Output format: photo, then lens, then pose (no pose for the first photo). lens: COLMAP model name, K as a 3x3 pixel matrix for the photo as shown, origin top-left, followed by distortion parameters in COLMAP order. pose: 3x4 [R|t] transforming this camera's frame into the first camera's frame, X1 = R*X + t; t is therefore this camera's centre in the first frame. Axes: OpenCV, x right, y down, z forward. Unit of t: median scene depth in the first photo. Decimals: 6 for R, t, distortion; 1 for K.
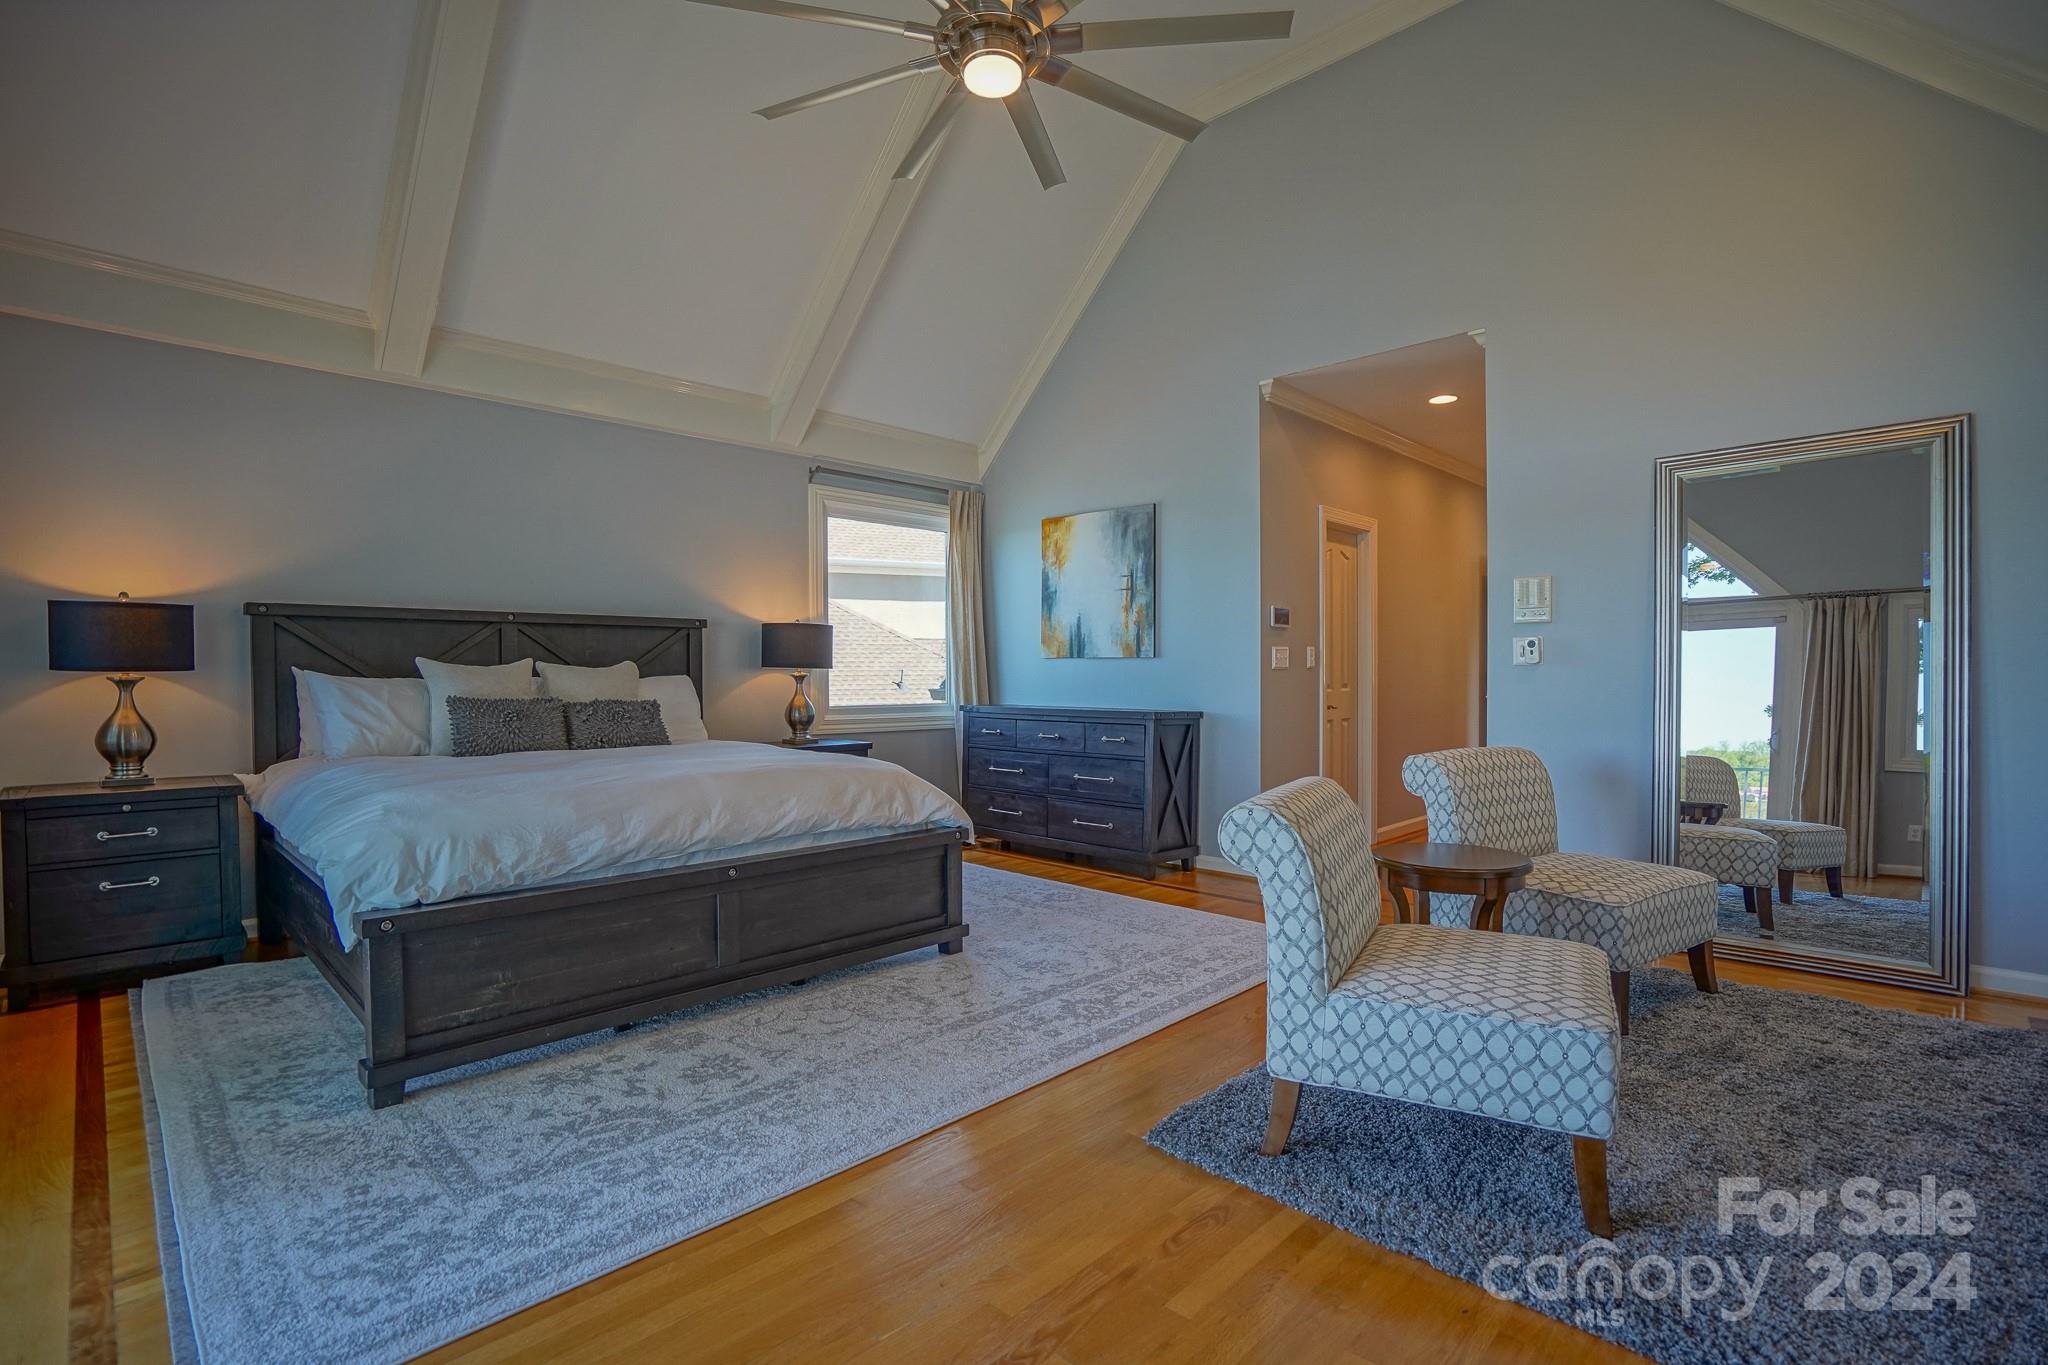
lens RADIAL K [[949.0, 0, 1029.3], [0, 949.0, 687.7], [0, 0, 1]] dist [-0.047165, 0.014948]
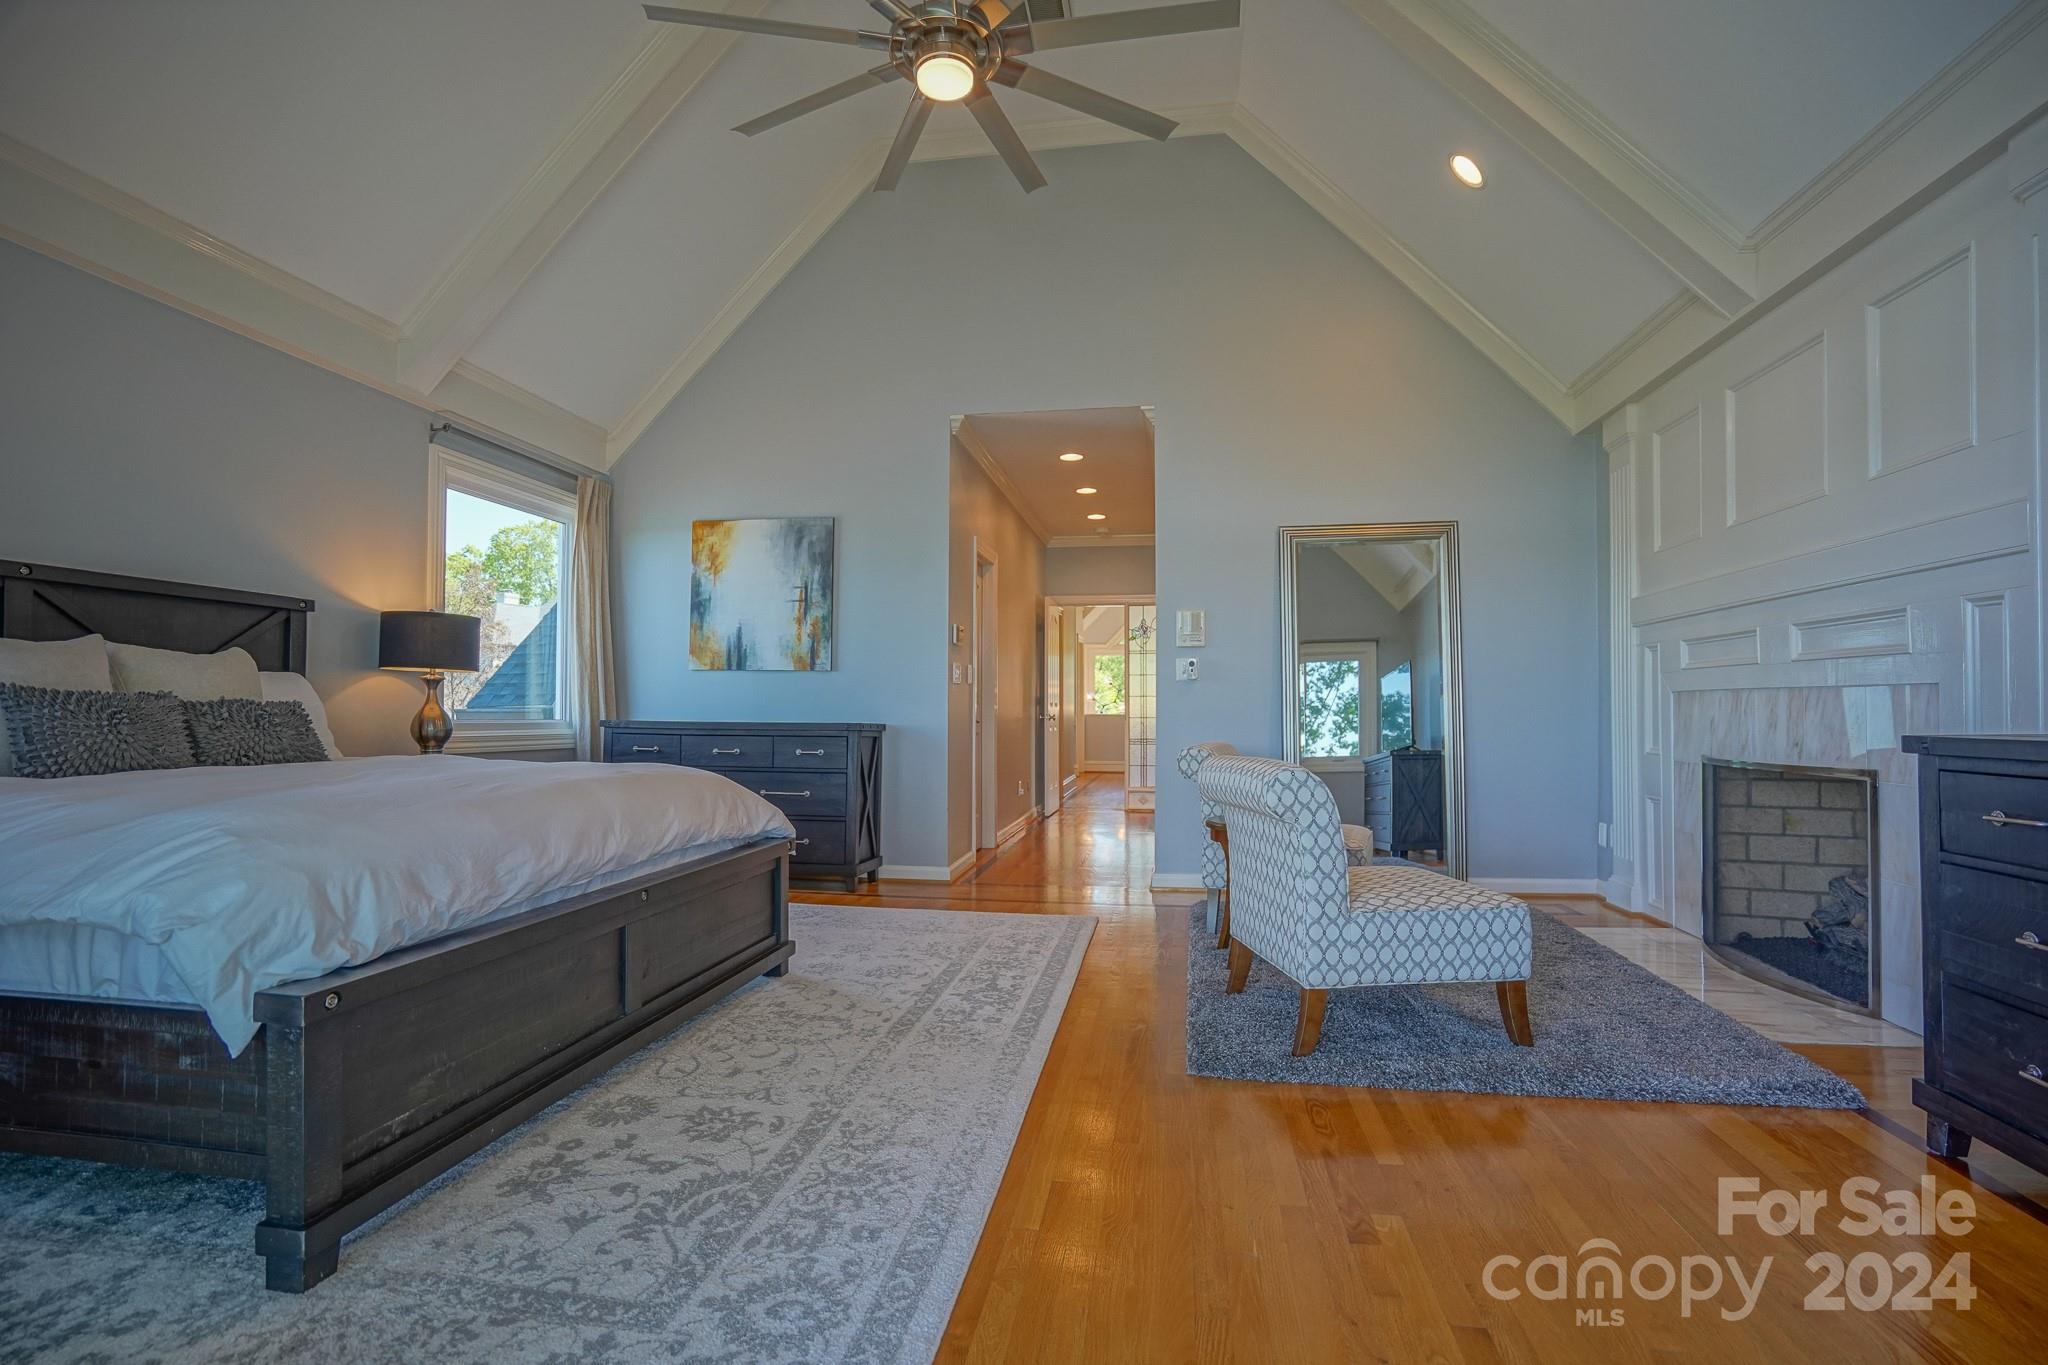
lens RADIAL K [[949.0, 0, 1020.3], [0, 949.0, 689.7], [0, 0, 1]] dist [-0.047165, 0.014948]
pose [[0.821000, 0.018777, 0.570619, -0.457251], [0.002269, 0.999344, -0.036148, 0.040740], [-0.570923, 0.030972, 0.820419, 0.117737]]
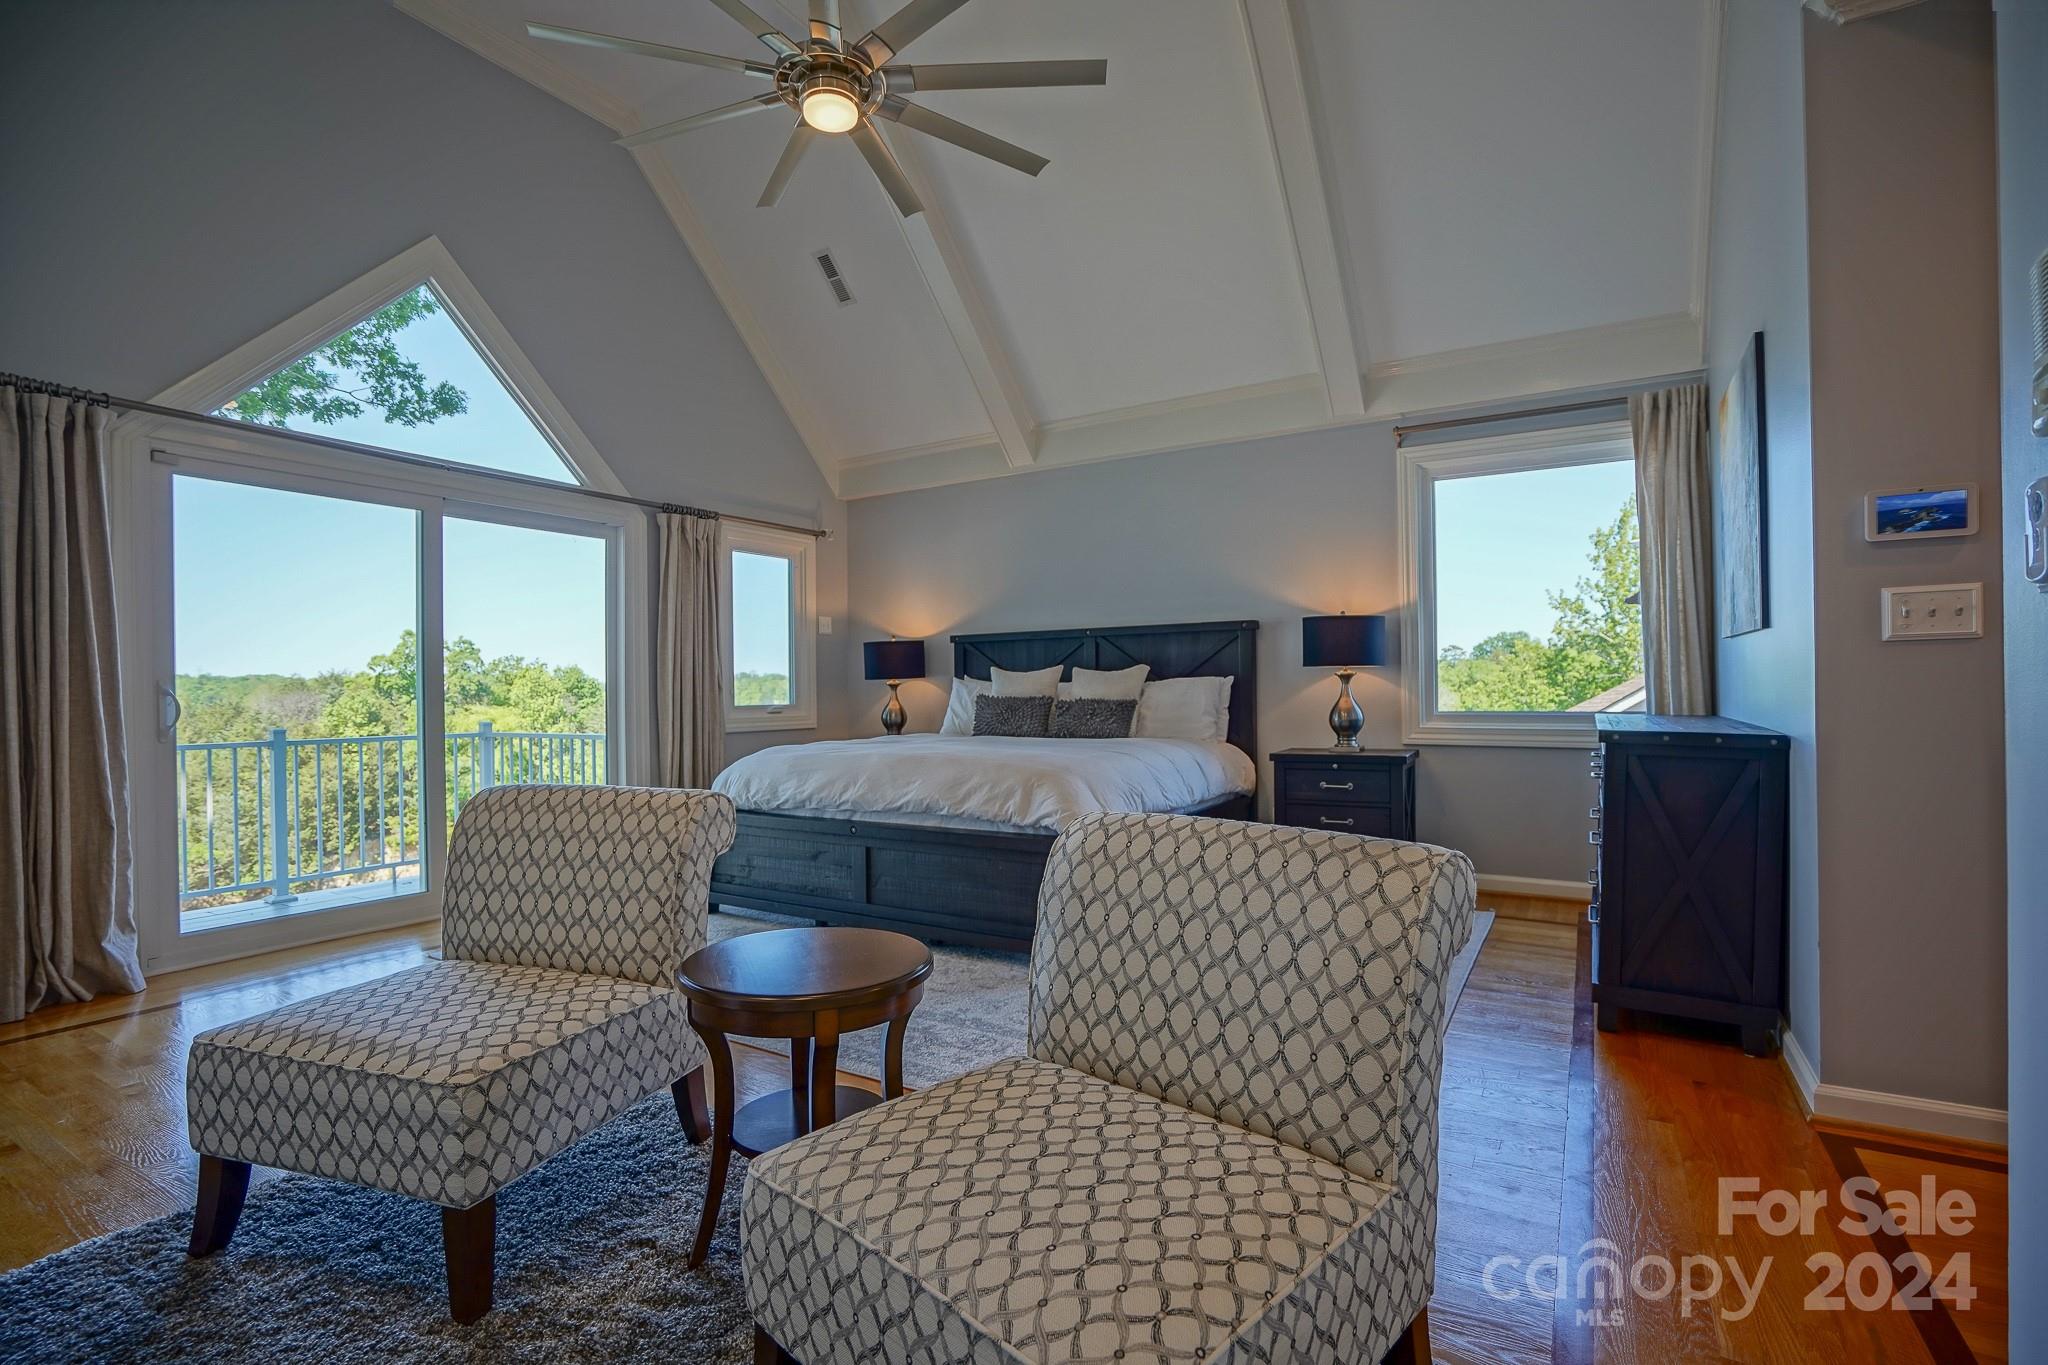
lens RADIAL K [[949.0, 0, 1019.1], [0, 949.0, 690.4], [0, 0, 1]] dist [-0.047165, 0.014948]
pose [[0.228595, 0.000754, -0.973521, 0.875434], [-0.000520, 1.000000, 0.000652, 0.002857], [0.973521, 0.000357, 0.228595, 0.804915]]
